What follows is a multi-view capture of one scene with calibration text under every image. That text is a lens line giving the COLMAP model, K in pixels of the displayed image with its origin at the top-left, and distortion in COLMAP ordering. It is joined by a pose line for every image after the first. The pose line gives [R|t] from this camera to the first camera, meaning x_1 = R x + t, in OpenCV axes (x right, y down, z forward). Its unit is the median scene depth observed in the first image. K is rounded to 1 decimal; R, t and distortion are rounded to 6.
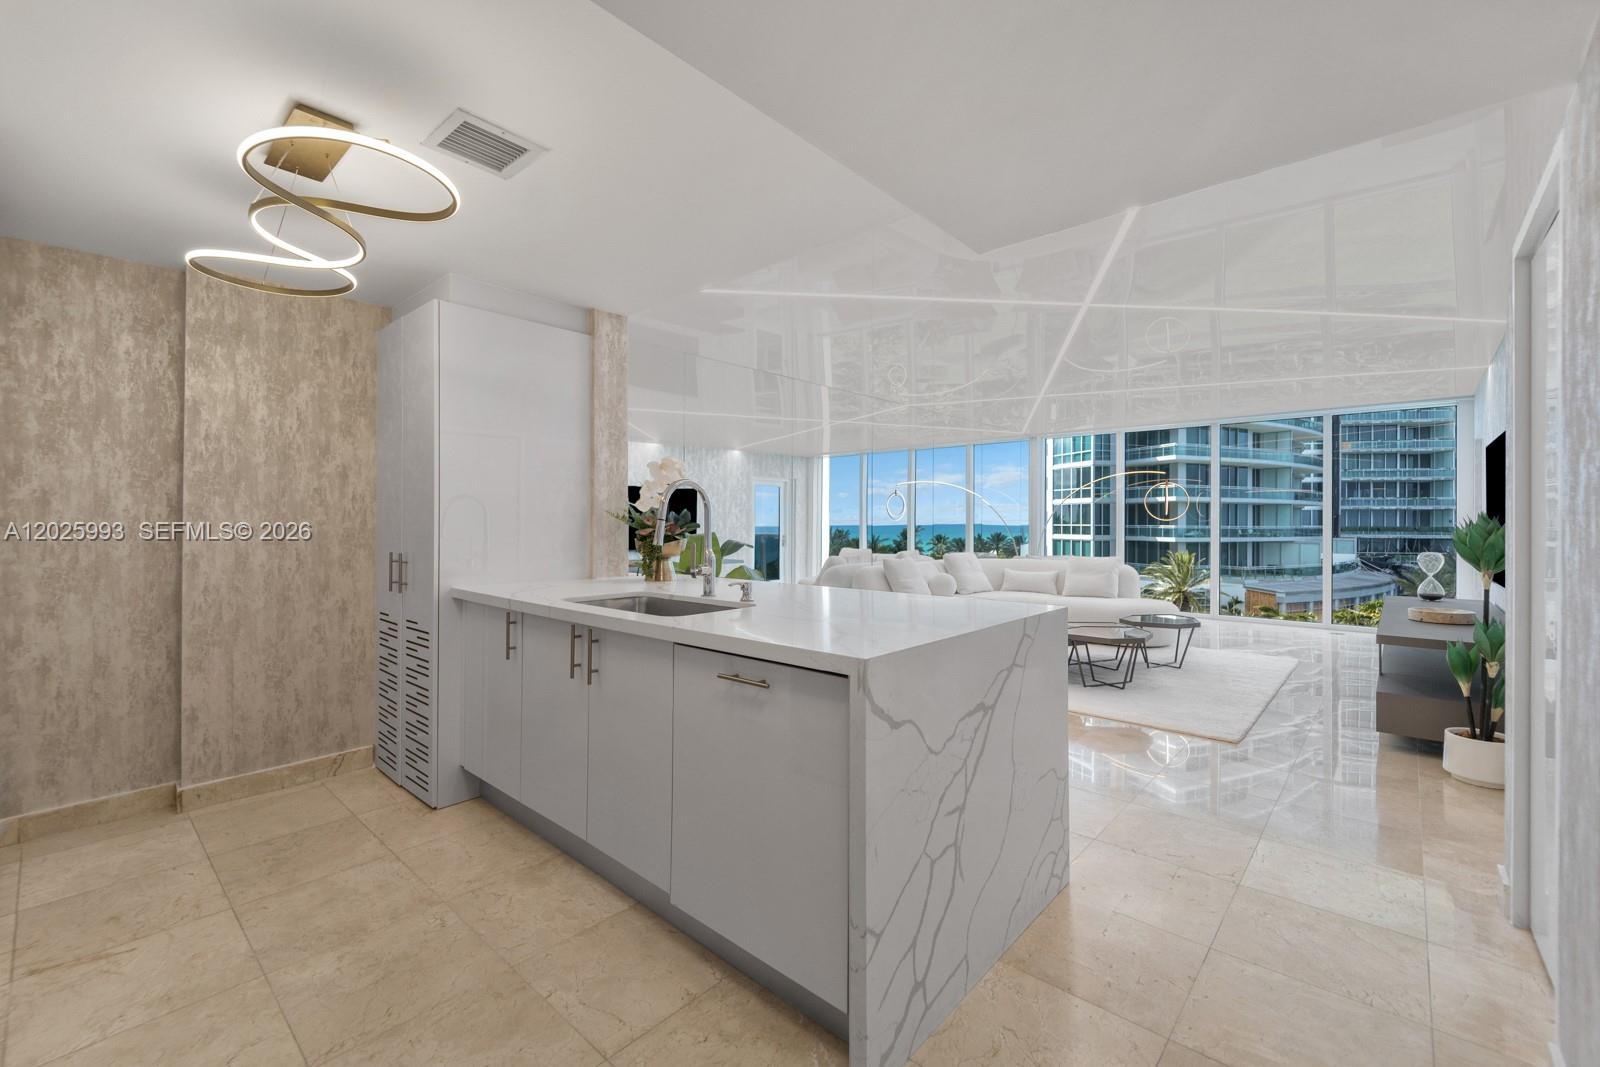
lens RADIAL K [[659.5, 0, 793.1], [0, 659.5, 529.3], [0, 0, 1]] dist [0.053382, -0.027836]
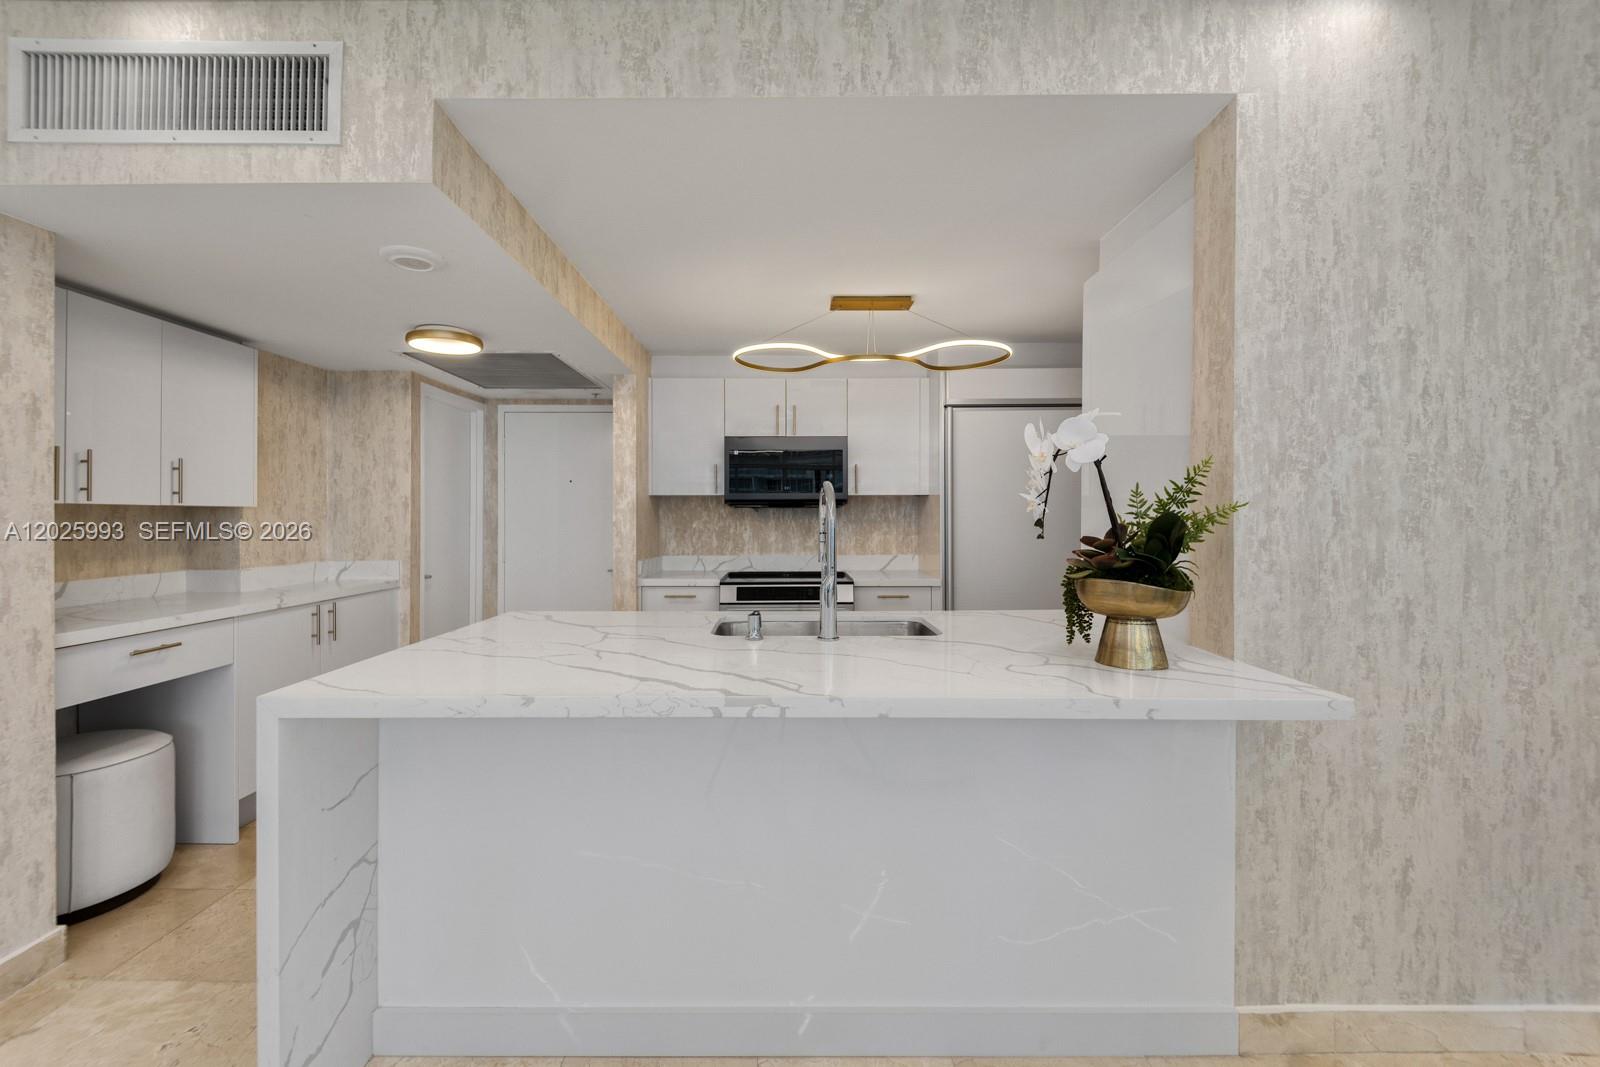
lens RADIAL K [[662.3, 0, 788.2], [0, 662.3, 519.1], [0, 0, 1]] dist [0.019691, -0.014978]
pose [[-0.741991, 0.001644, -0.670408, 0.344700], [-0.004958, 0.999956, 0.007940, -0.028268], [0.670391, 0.009216, -0.741950, 1.317638]]
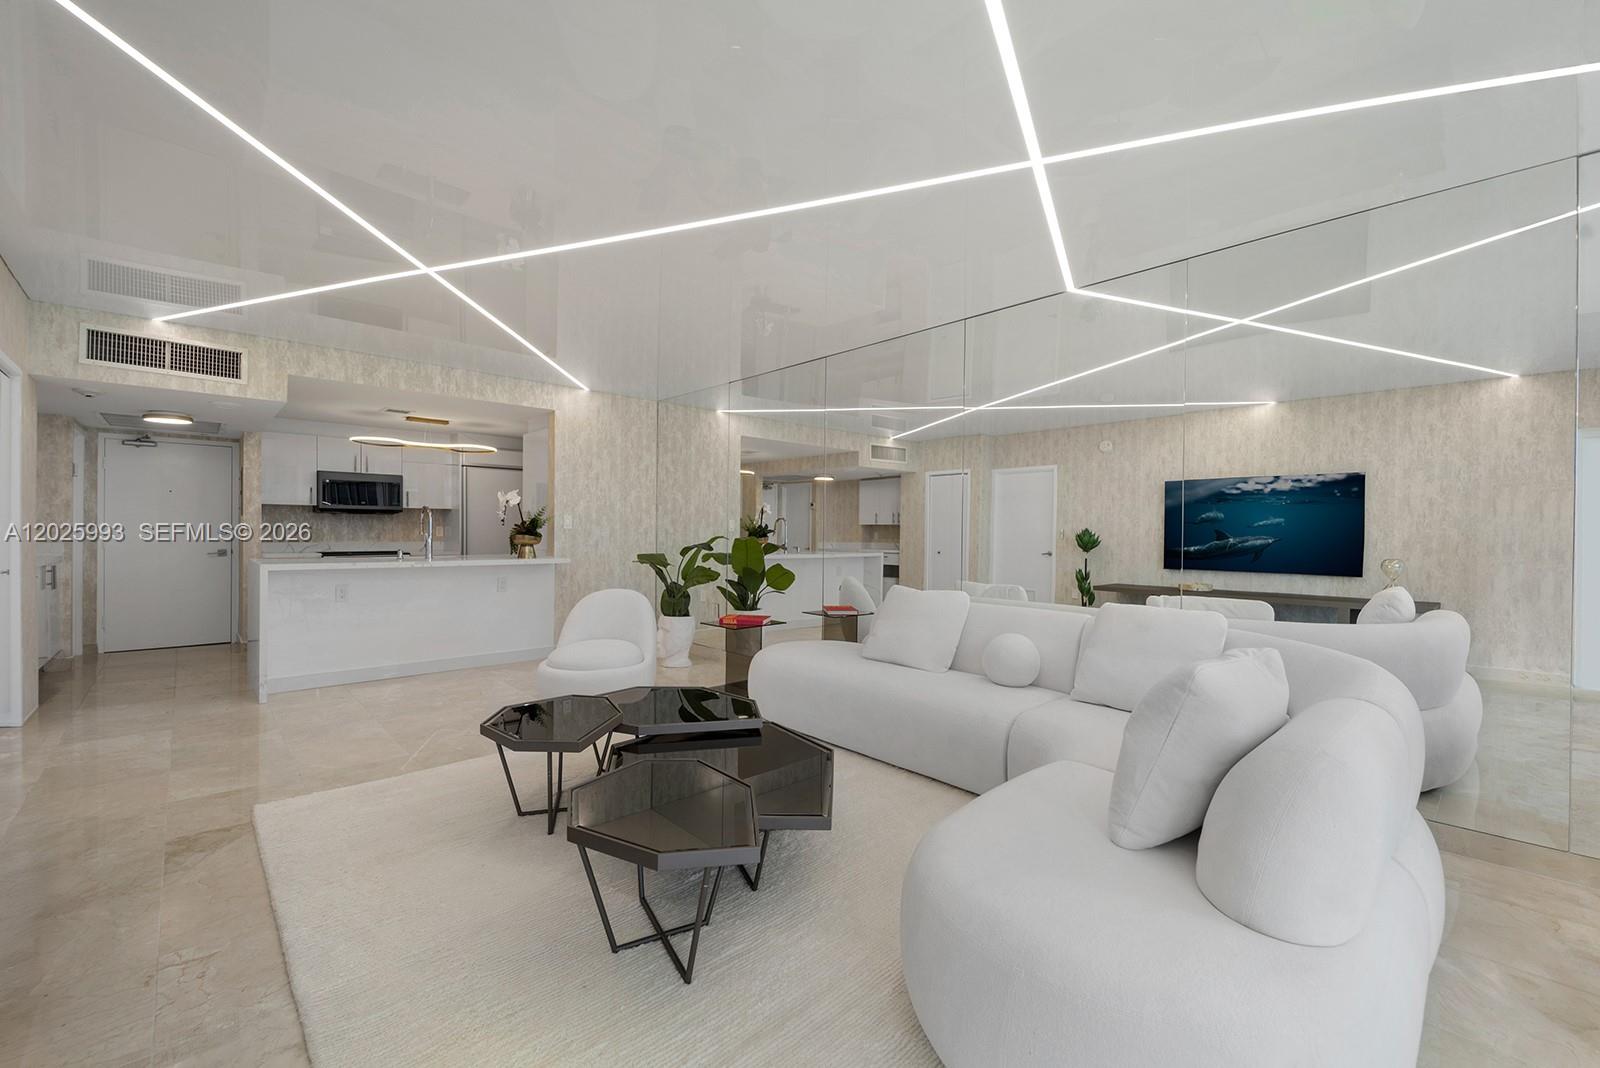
lens RADIAL K [[645.2, 0, 801.5], [0, 645.2, 537.0], [0, 0, 1]] dist [0.021856, -0.017567]
pose [[-0.078390, 0.010850, -0.996864, 1.669968], [-0.016449, 0.999791, 0.012175, -0.010629], [0.996787, 0.017351, -0.078195, 2.088221]]
